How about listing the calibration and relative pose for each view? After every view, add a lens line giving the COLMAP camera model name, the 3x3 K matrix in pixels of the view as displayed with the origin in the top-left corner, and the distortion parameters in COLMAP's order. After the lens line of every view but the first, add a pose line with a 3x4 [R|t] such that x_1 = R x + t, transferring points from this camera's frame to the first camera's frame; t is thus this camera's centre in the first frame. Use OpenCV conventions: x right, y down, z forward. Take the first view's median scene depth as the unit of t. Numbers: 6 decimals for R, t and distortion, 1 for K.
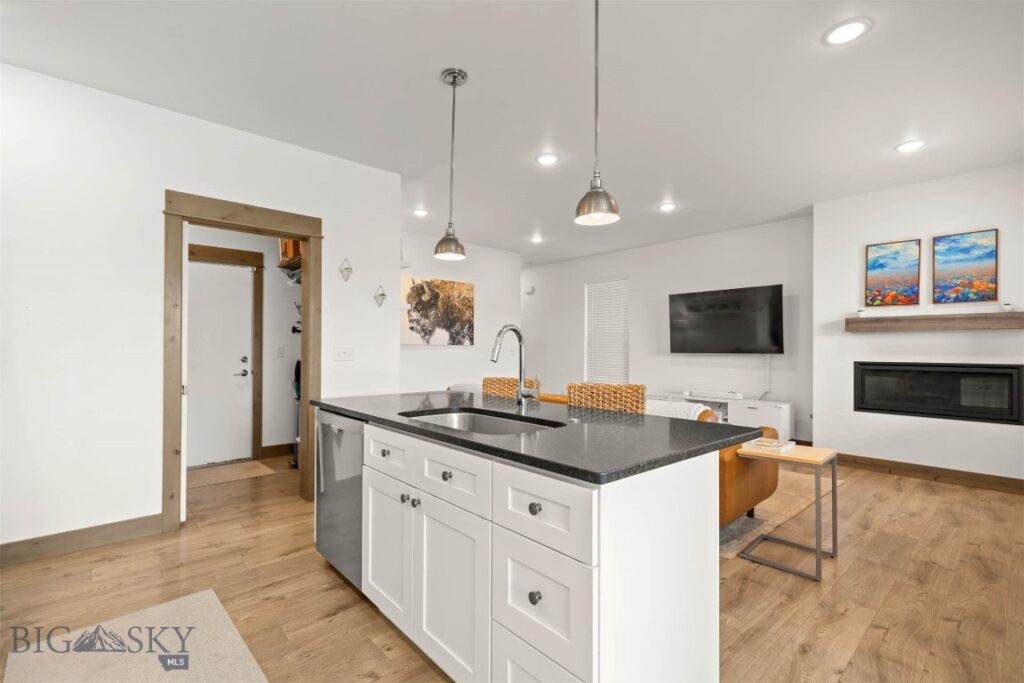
lens RADIAL K [[461.4, 0, 514.6], [0, 461.4, 345.7], [0, 0, 1]] dist [0.007461, 0.000018]
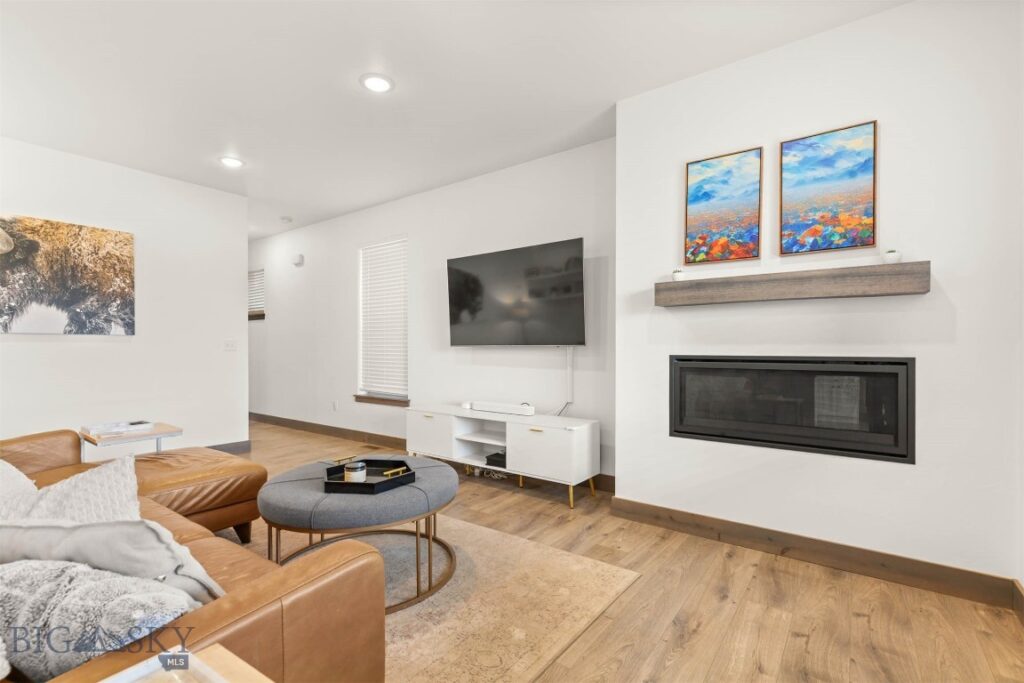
lens RADIAL K [[461.4, 0, 510.9], [0, 461.4, 348.5], [0, 0, 1]] dist [0.007461, 0.000018]
pose [[0.981056, -0.004787, 0.193663, 0.395496], [0.002979, 0.999949, 0.009630, 0.017902], [-0.193699, -0.008871, 0.981021, 0.427502]]
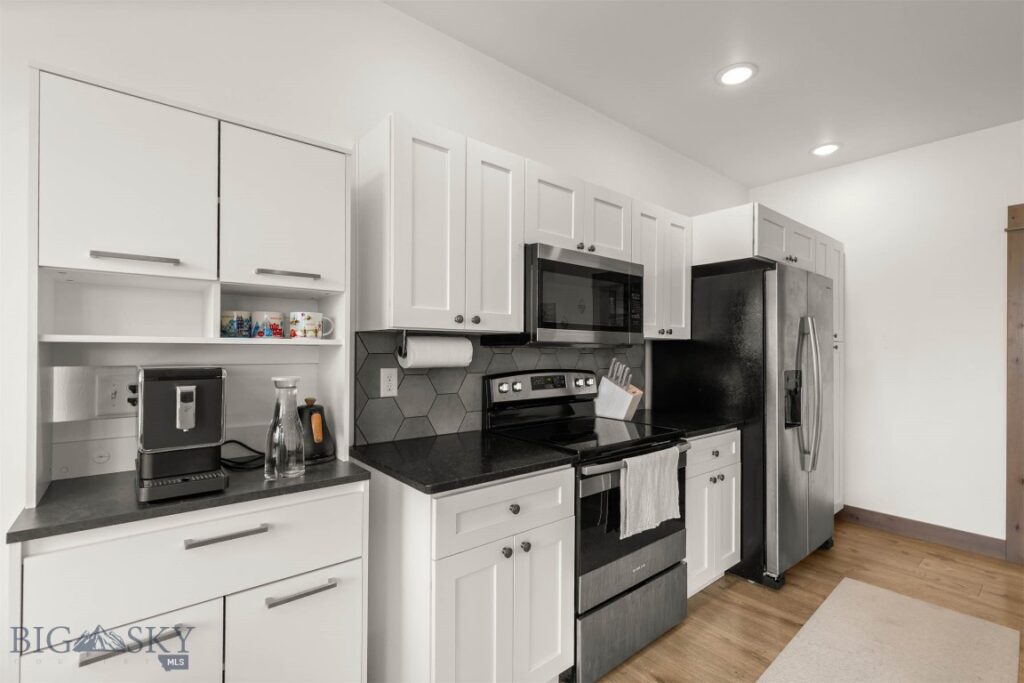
lens RADIAL K [[461.4, 0, 510.4], [0, 461.4, 348.1], [0, 0, 1]] dist [0.007461, 0.000018]
pose [[-0.043800, -0.007355, -0.999013, 0.161197], [-0.002461, 0.999971, -0.007255, -0.019467], [0.999037, 0.002141, -0.043817, 0.003888]]
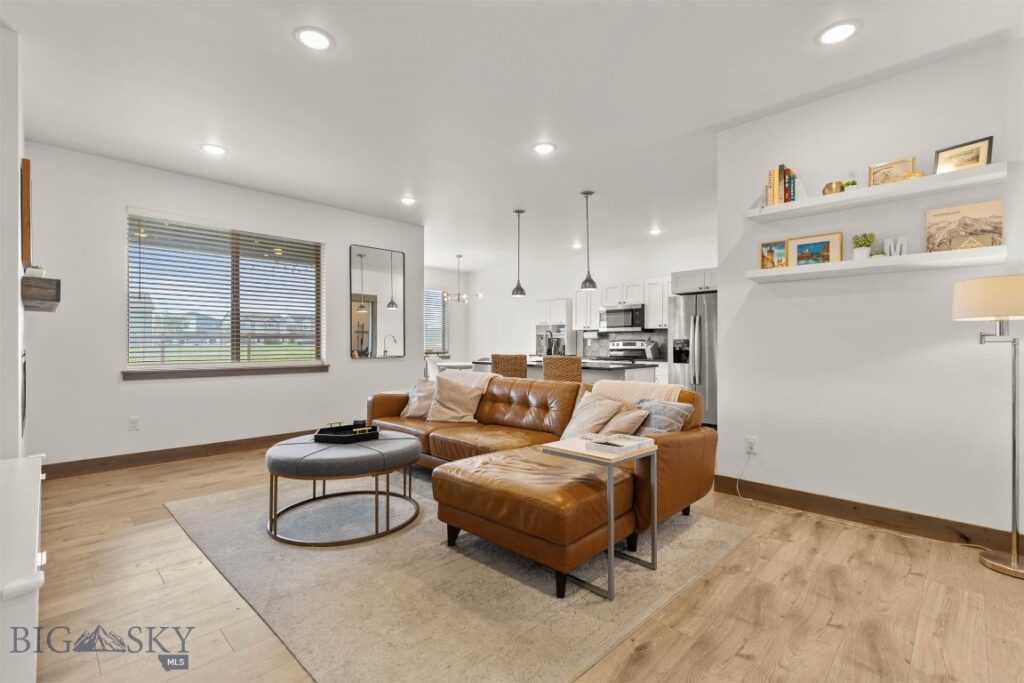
lens RADIAL K [[461.4, 0, 506.2], [0, 461.4, 344.8], [0, 0, 1]] dist [0.007461, 0.000018]
pose [[-0.998846, -0.004419, -0.047827, 0.153728], [-0.004274, 0.999986, -0.003126, 0.022536], [0.047840, -0.002918, -0.998851, 1.562543]]
